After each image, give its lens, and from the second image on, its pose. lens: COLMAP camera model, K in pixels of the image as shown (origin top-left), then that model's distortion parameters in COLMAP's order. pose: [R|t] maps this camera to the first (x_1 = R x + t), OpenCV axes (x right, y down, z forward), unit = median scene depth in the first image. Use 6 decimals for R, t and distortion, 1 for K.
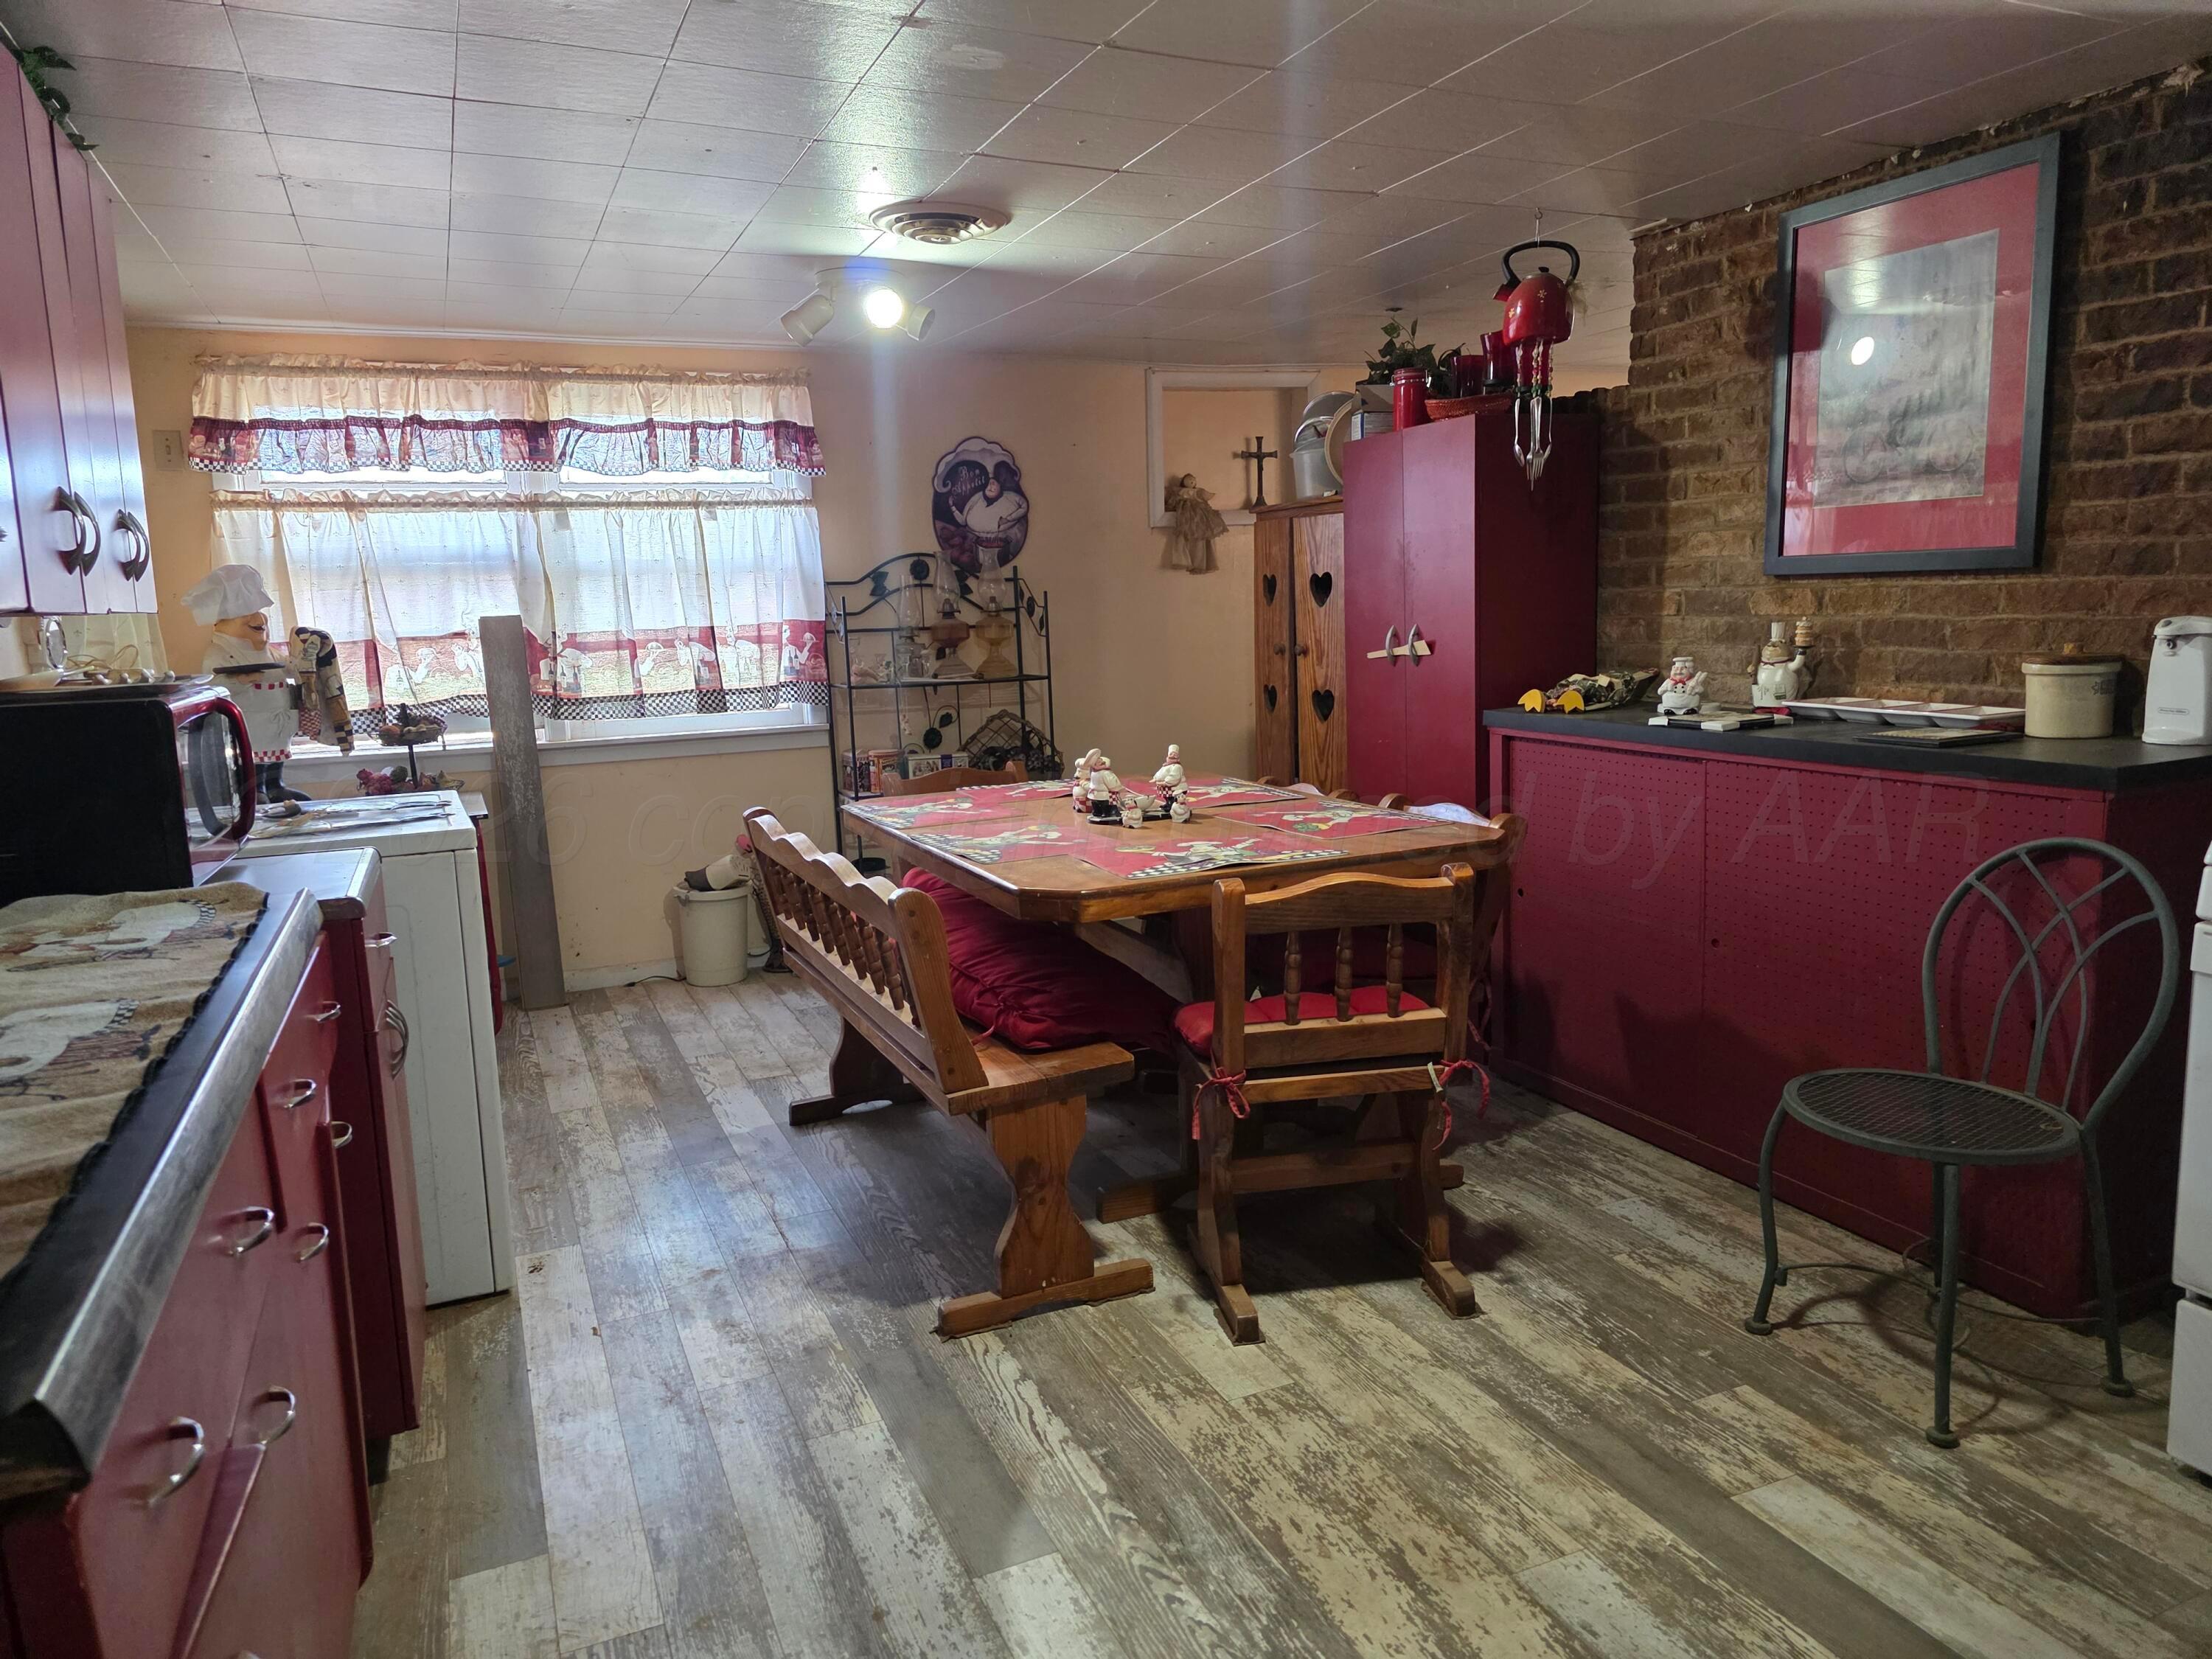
lens RADIAL K [[1515.6, 0, 1111.2], [0, 1515.6, 832.4], [0, 0, 1]] dist [0.067724, -0.065923]
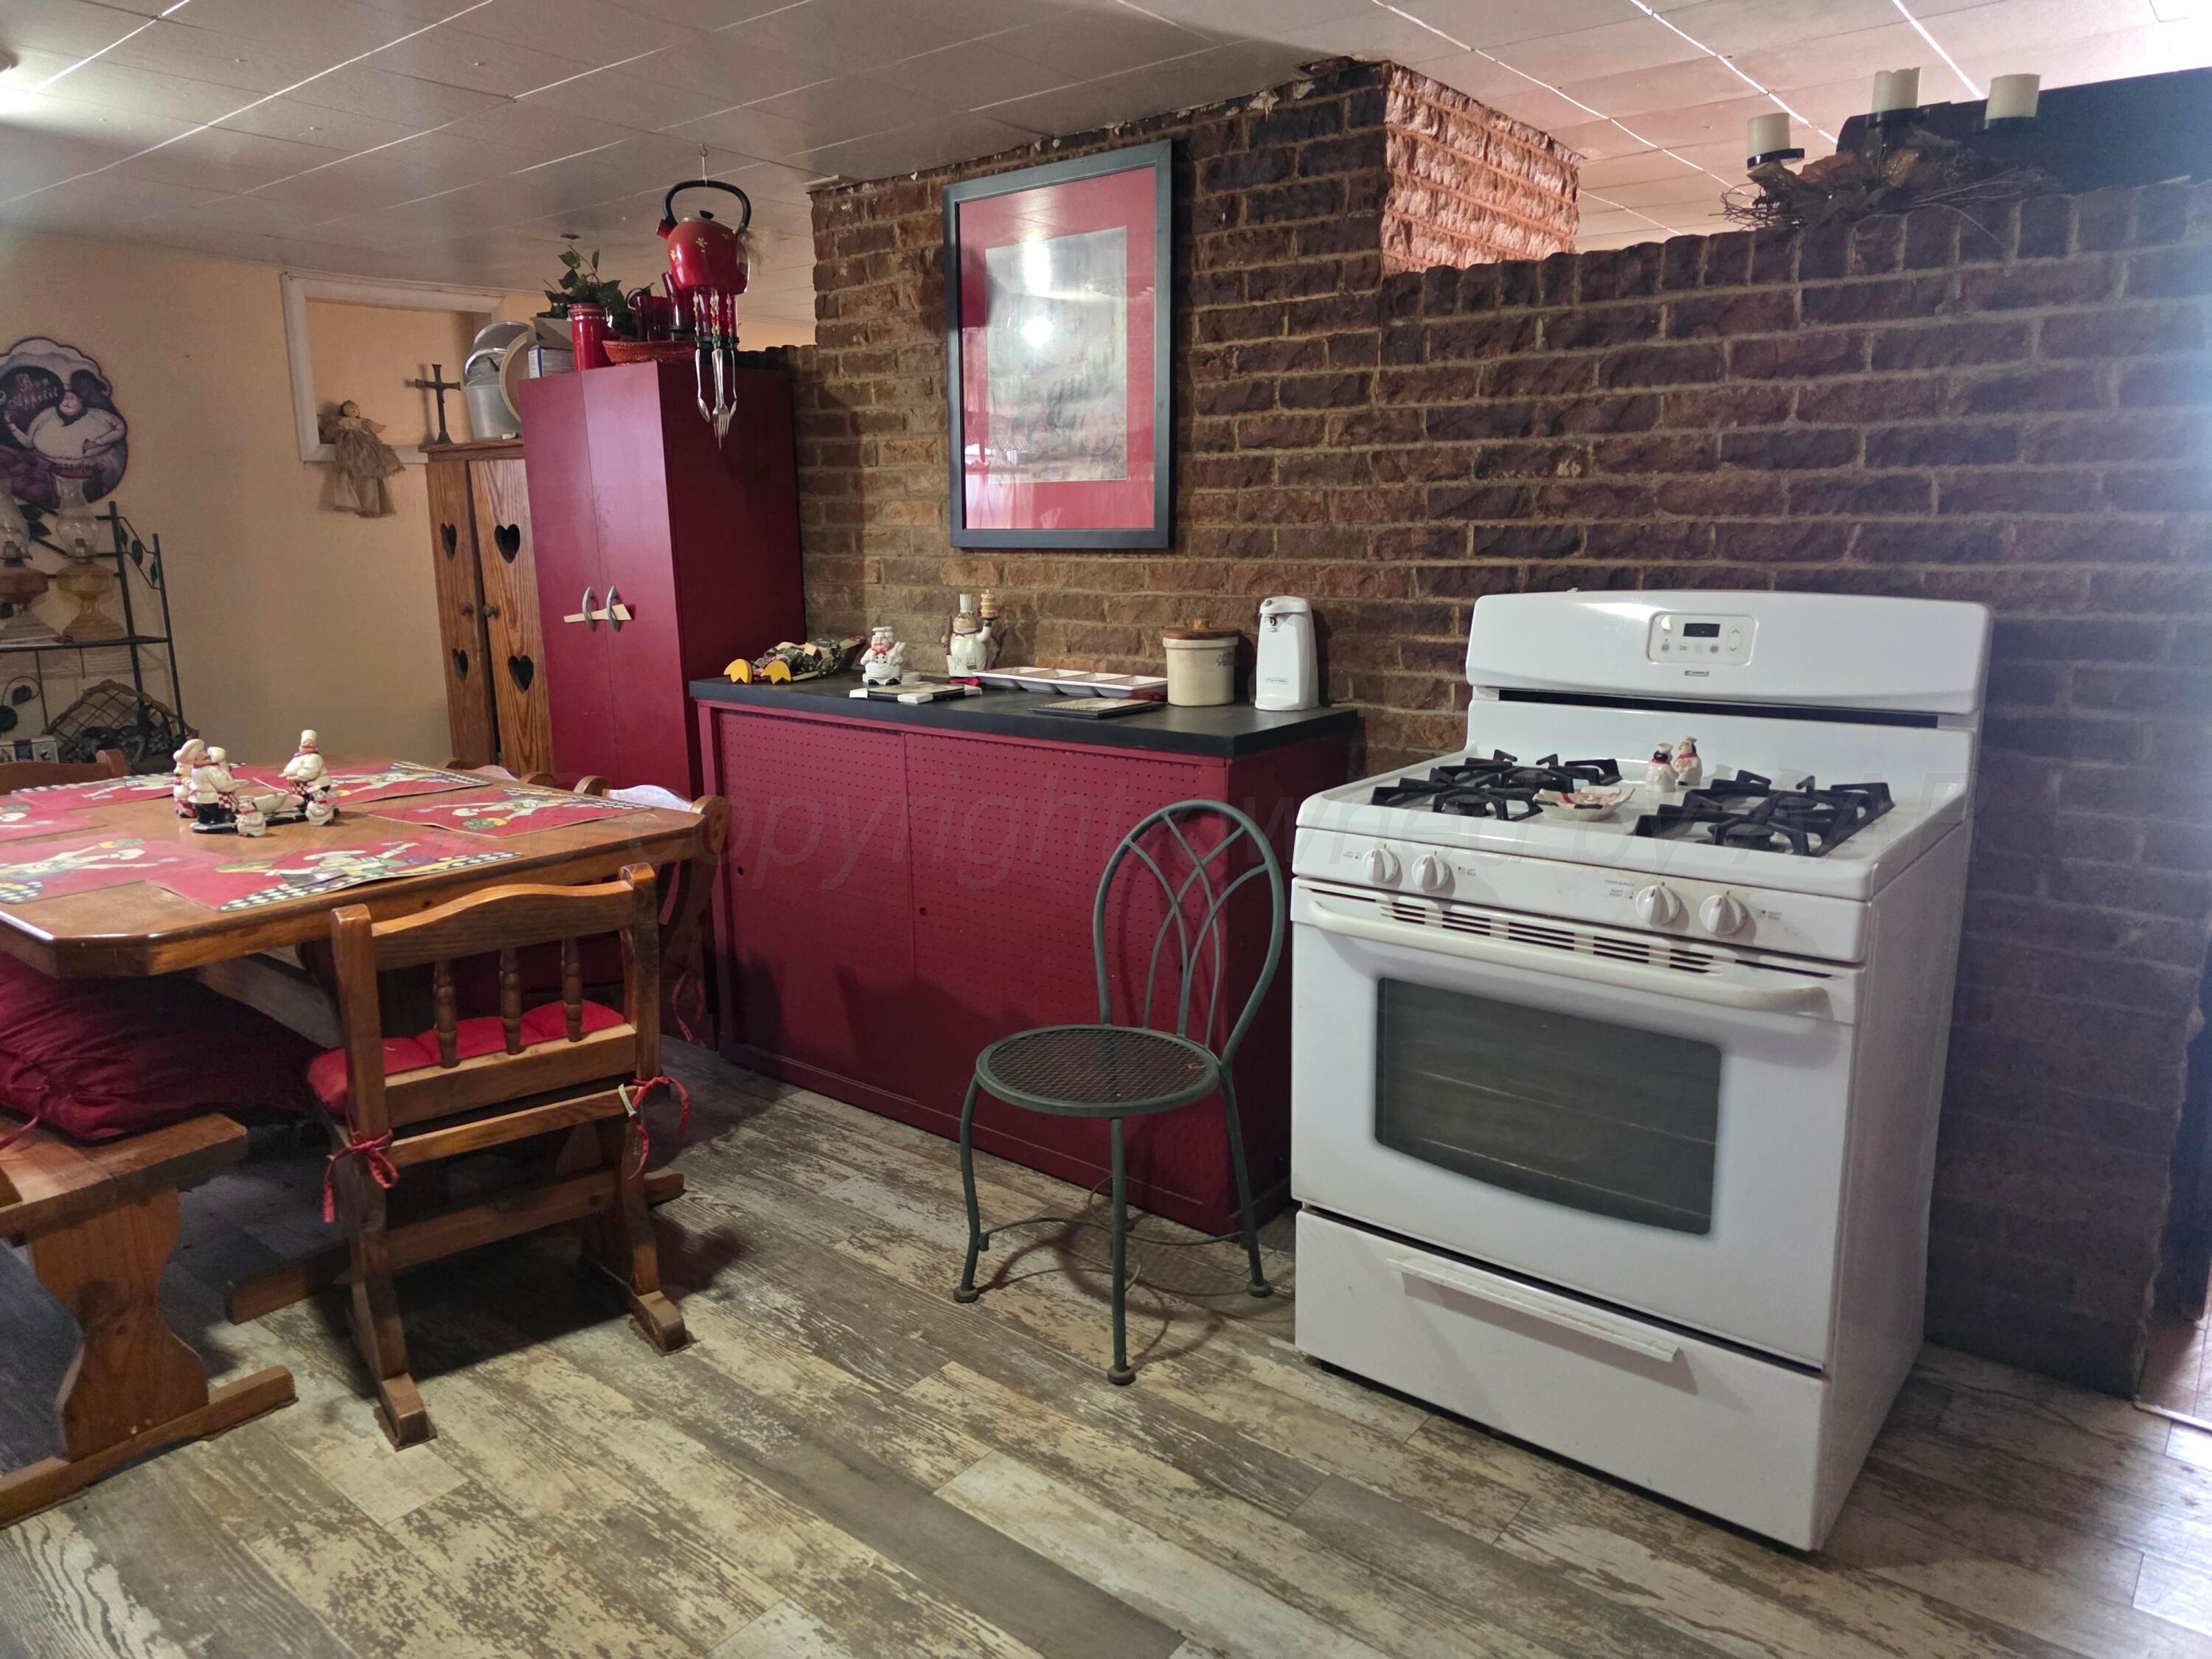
lens RADIAL K [[1475.1, 0, 1111.8], [0, 1475.1, 834.1], [0, 0, 1]] dist [0.089909, -0.080631]
pose [[0.891278, -0.070880, 0.447884, 0.074721], [0.051974, 0.997167, 0.054380, -0.028435], [-0.450469, -0.025190, 0.892436, 0.069826]]
